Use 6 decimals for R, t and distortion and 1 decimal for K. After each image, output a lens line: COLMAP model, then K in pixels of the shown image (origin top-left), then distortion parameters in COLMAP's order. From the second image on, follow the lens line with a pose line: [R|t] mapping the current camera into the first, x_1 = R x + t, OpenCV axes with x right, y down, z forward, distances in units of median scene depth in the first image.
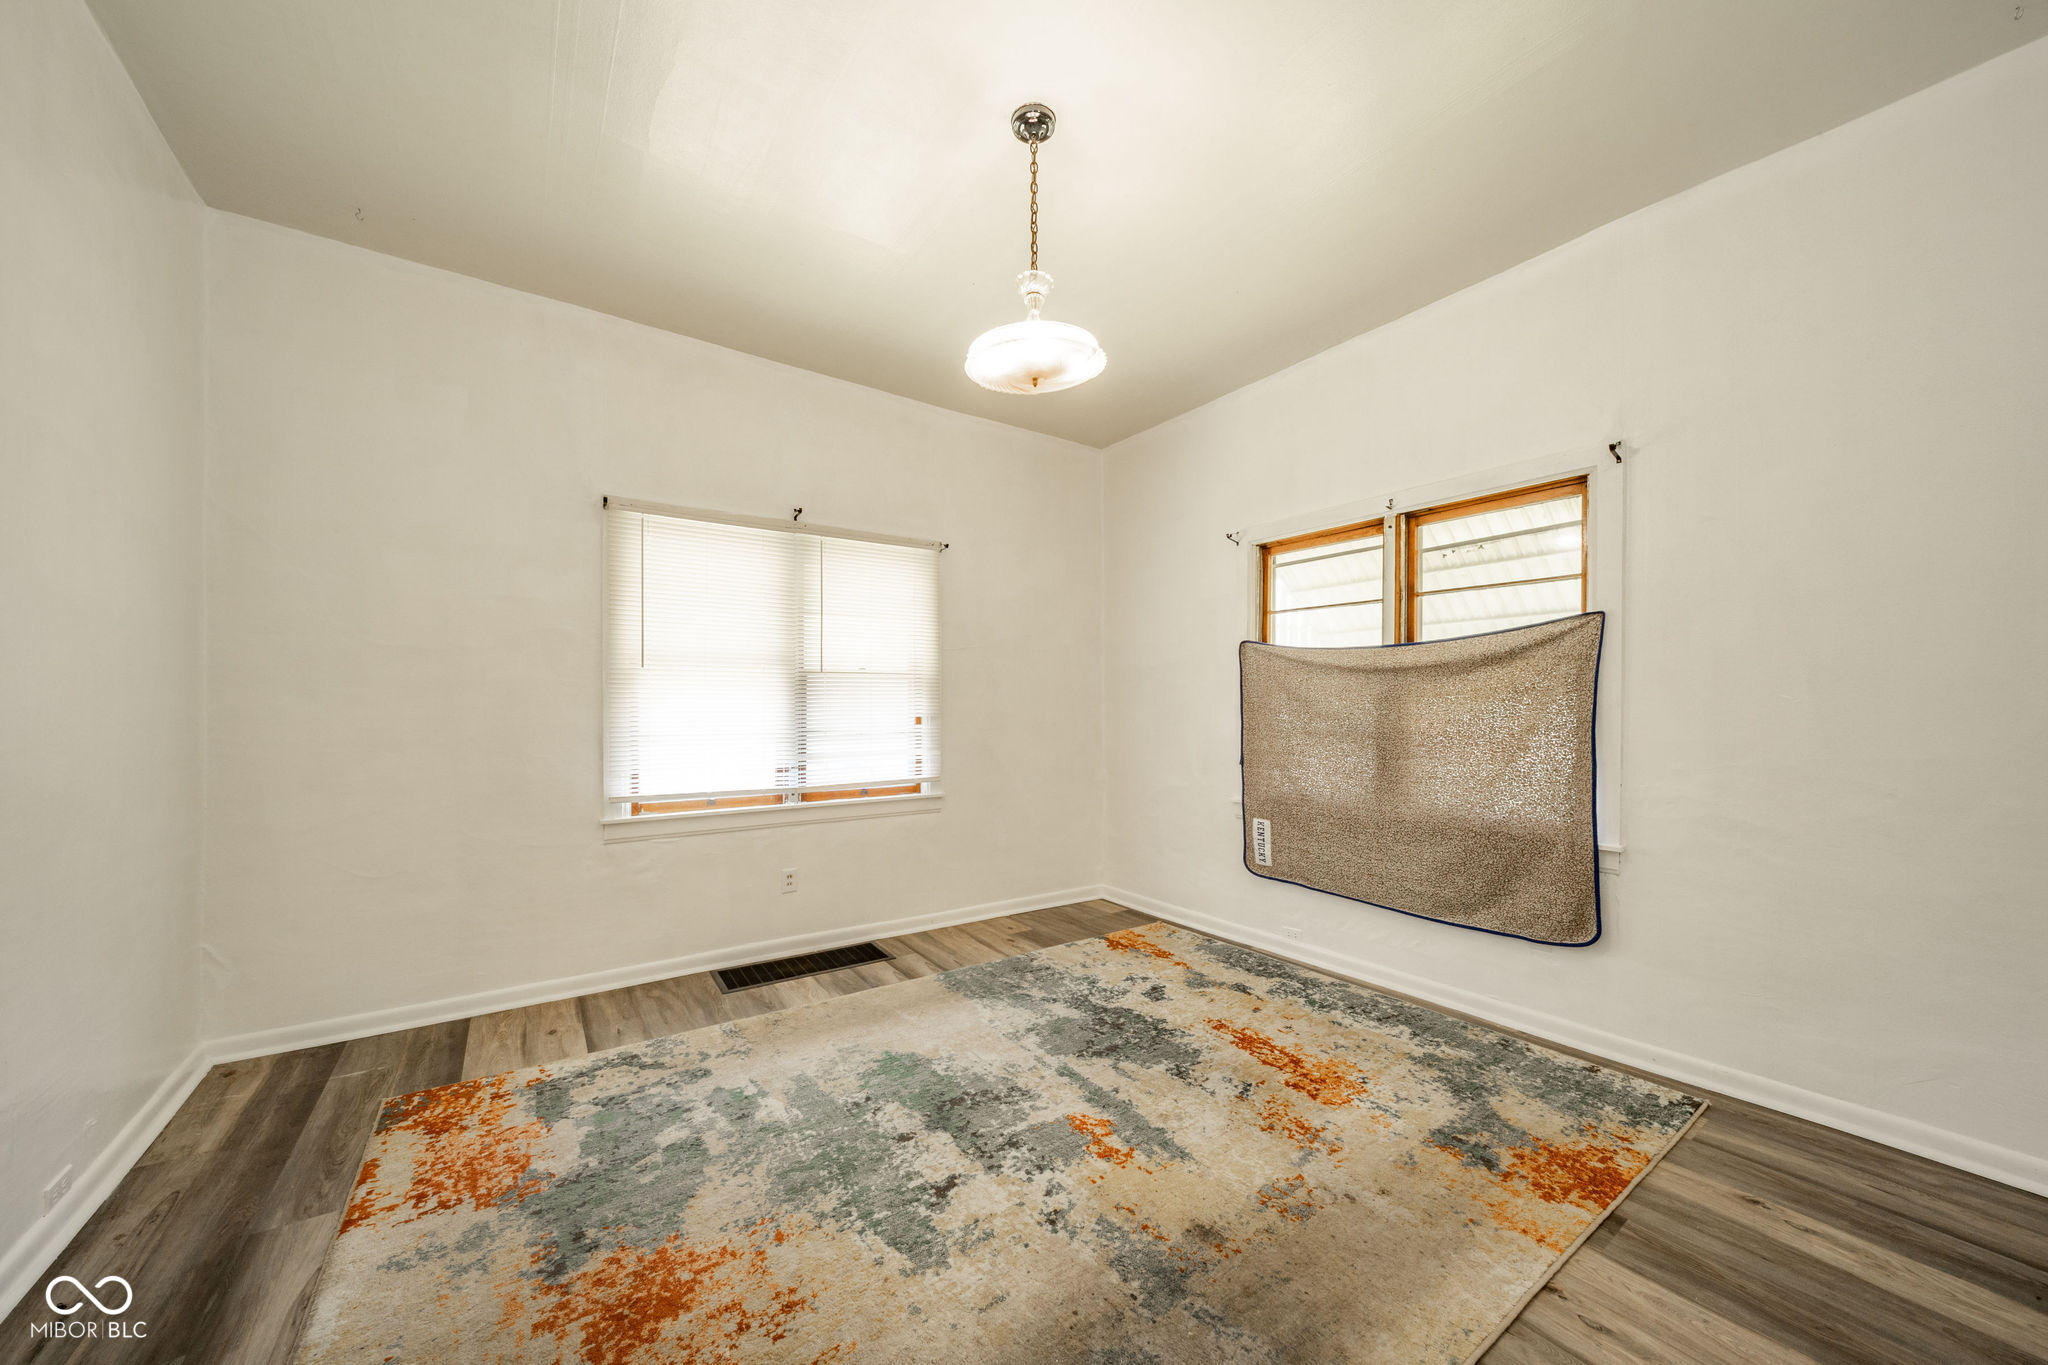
lens RADIAL K [[726.7, 0, 1018.2], [0, 726.7, 695.3], [0, 0, 1]] dist [0.000138, -0.000558]
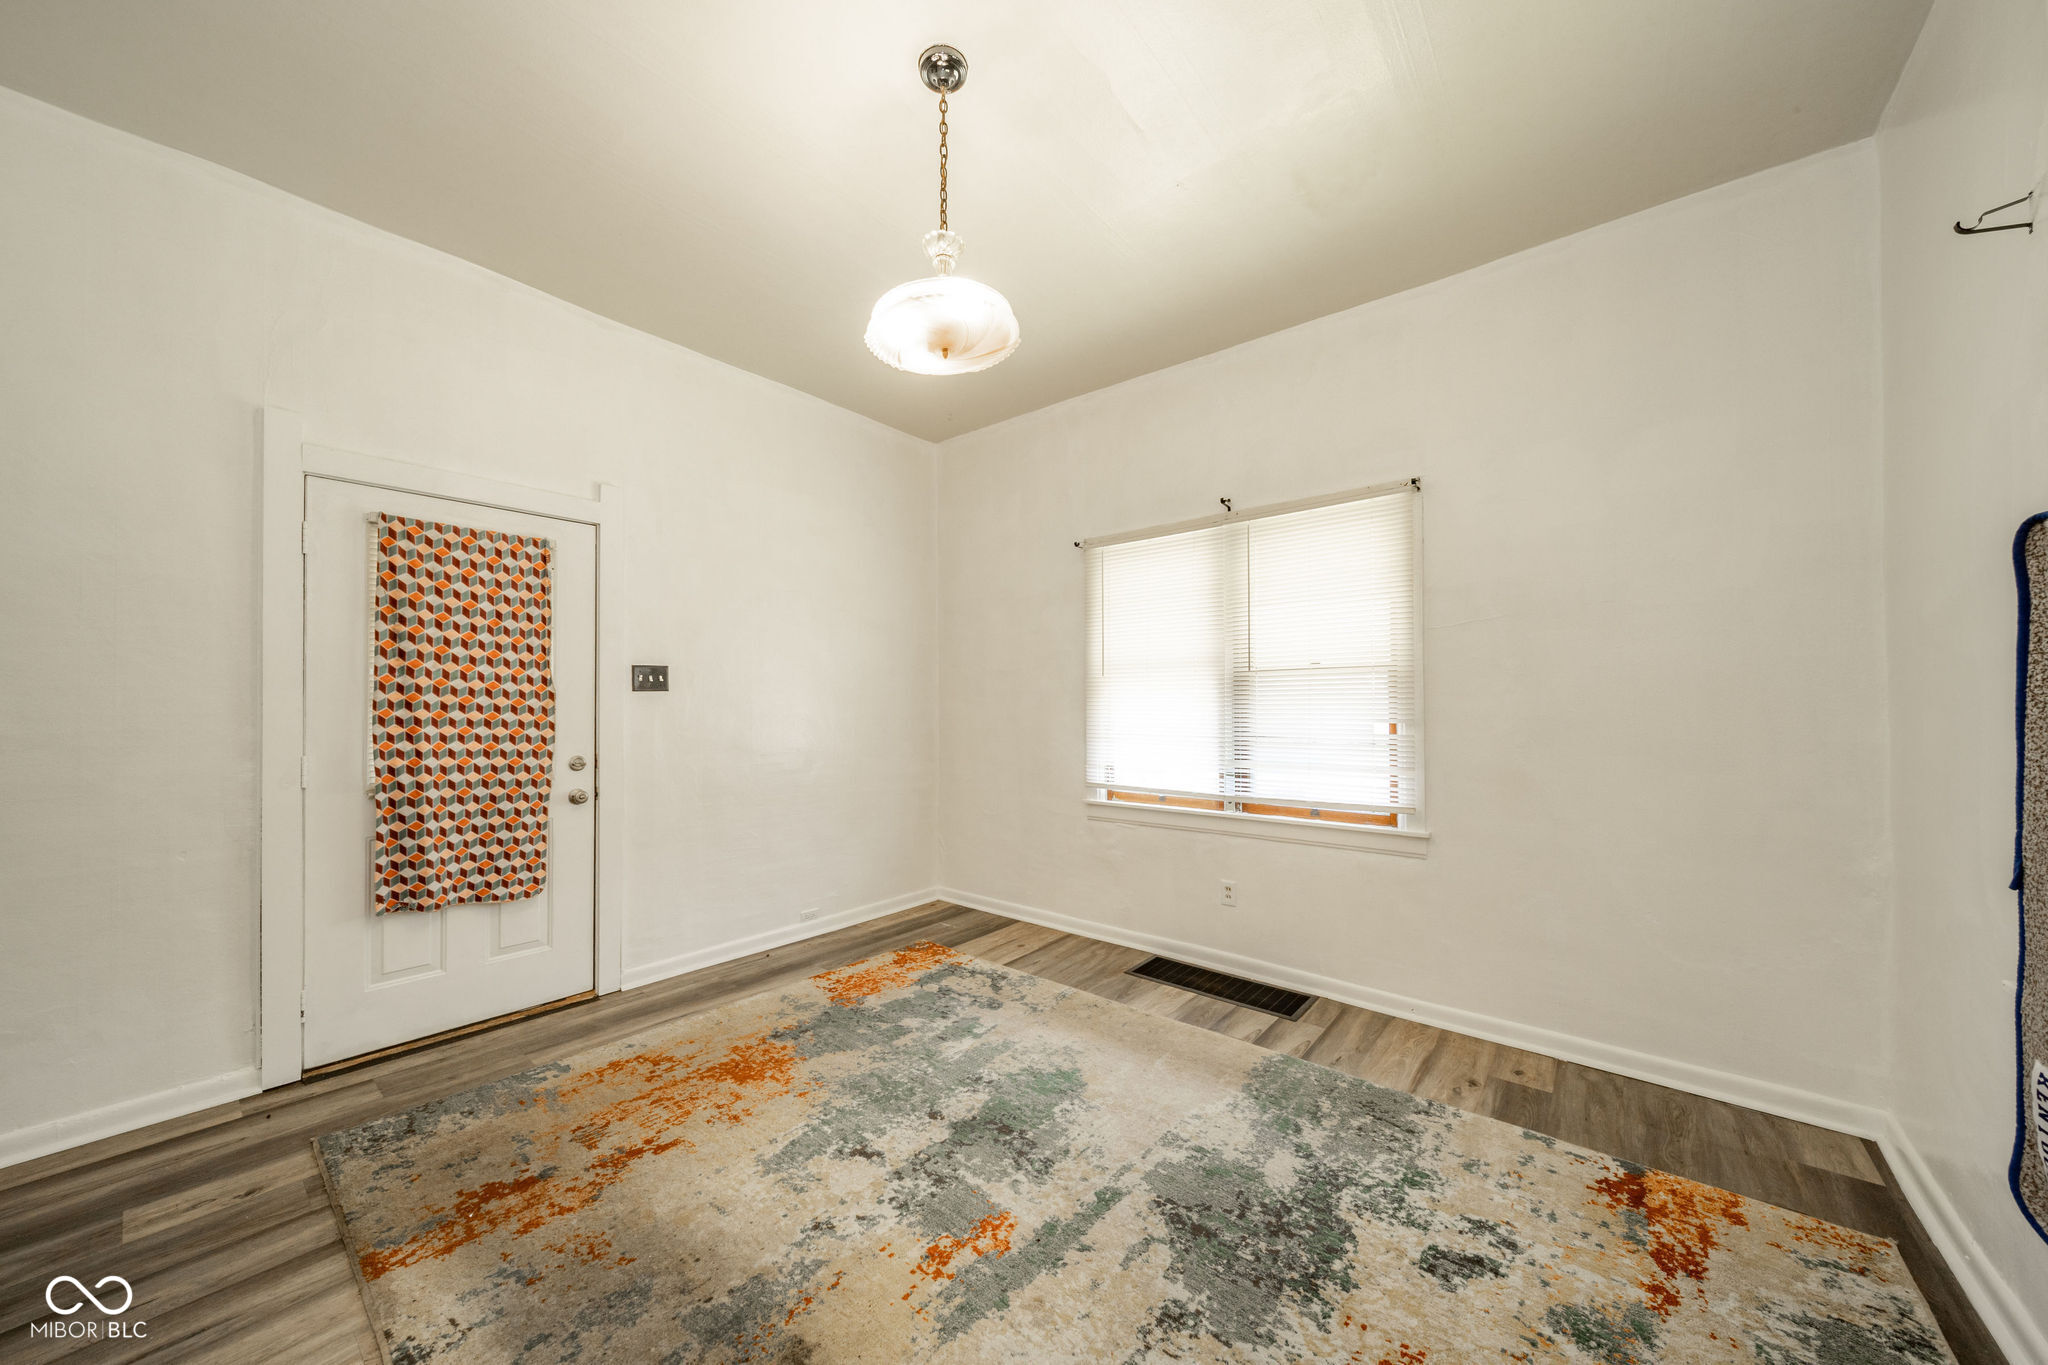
lens RADIAL K [[726.7, 0, 1015.7], [0, 726.7, 696.8], [0, 0, 1]] dist [0.000138, -0.000558]
pose [[0.261802, -0.011677, -0.965051, 0.632638], [0.016038, 0.999841, -0.007747, 0.002975], [0.964988, -0.013449, 0.261948, 0.584794]]
